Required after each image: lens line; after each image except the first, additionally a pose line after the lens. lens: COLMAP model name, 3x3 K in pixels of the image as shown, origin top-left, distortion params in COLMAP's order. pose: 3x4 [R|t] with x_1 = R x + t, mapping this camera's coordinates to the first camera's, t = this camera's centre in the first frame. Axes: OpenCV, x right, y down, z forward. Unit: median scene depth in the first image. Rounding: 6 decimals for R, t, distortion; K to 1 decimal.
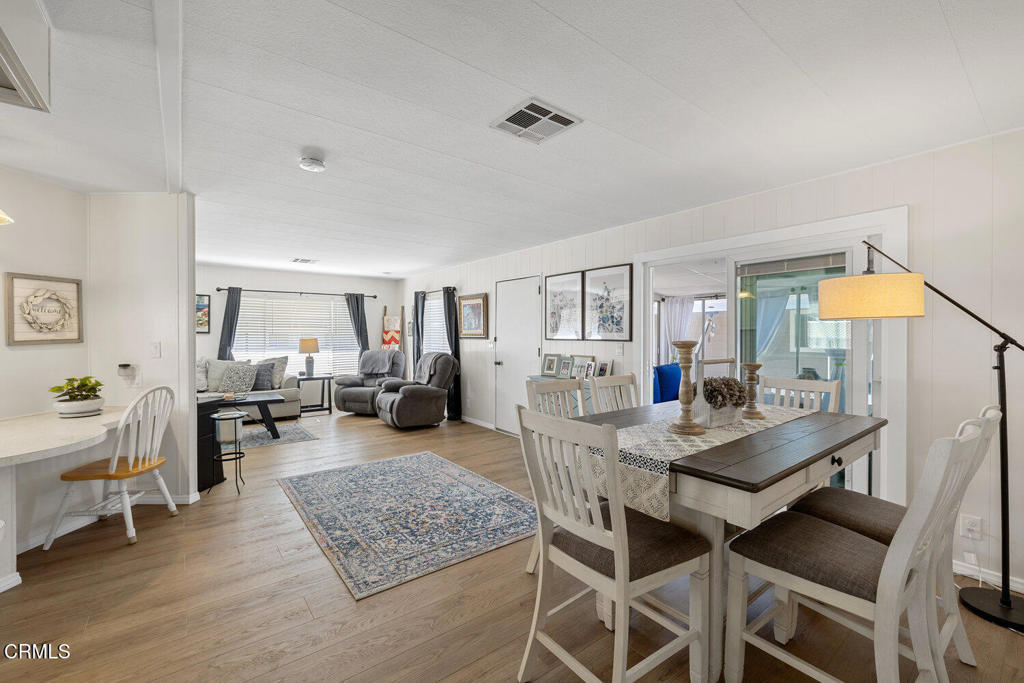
lens RADIAL K [[434.4, 0, 507.5], [0, 434.4, 339.6], [0, 0, 1]] dist [-0.002984, -0.000105]
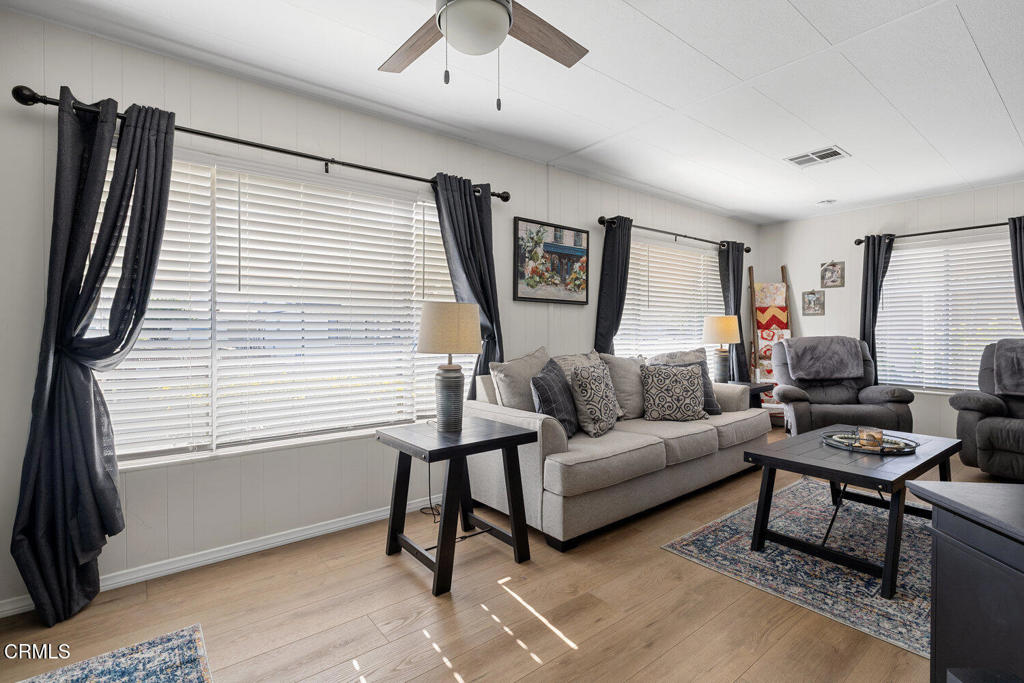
lens RADIAL K [[494.5, 0, 501.8], [0, 494.5, 335.0], [0, 0, 1]] dist [0.003989, 0.001240]
pose [[0.999465, -0.007068, 0.031934, -0.794239], [0.007418, 0.999913, -0.010862, 0.027524], [-0.031854, 0.011093, 0.999431, 0.401141]]
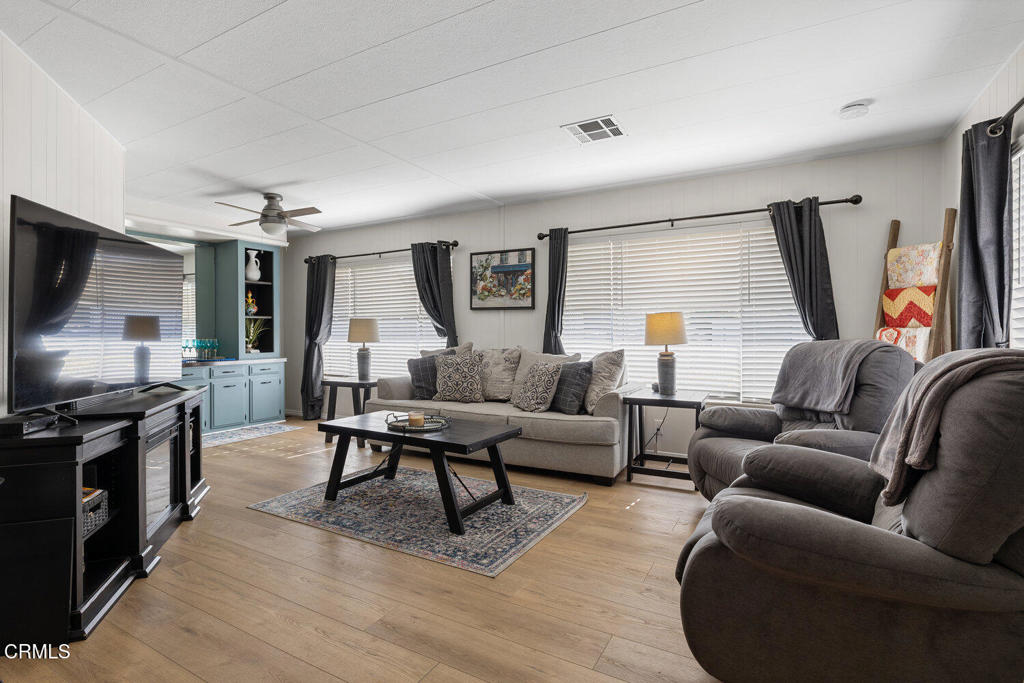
lens RADIAL K [[494.5, 0, 508.6], [0, 494.5, 333.5], [0, 0, 1]] dist [0.003989, 0.001240]
pose [[0.396661, 0.003727, -0.917958, -0.040416], [-0.004985, 0.999986, 0.001906, 0.019766], [0.917952, 0.003820, 0.396674, 0.670035]]
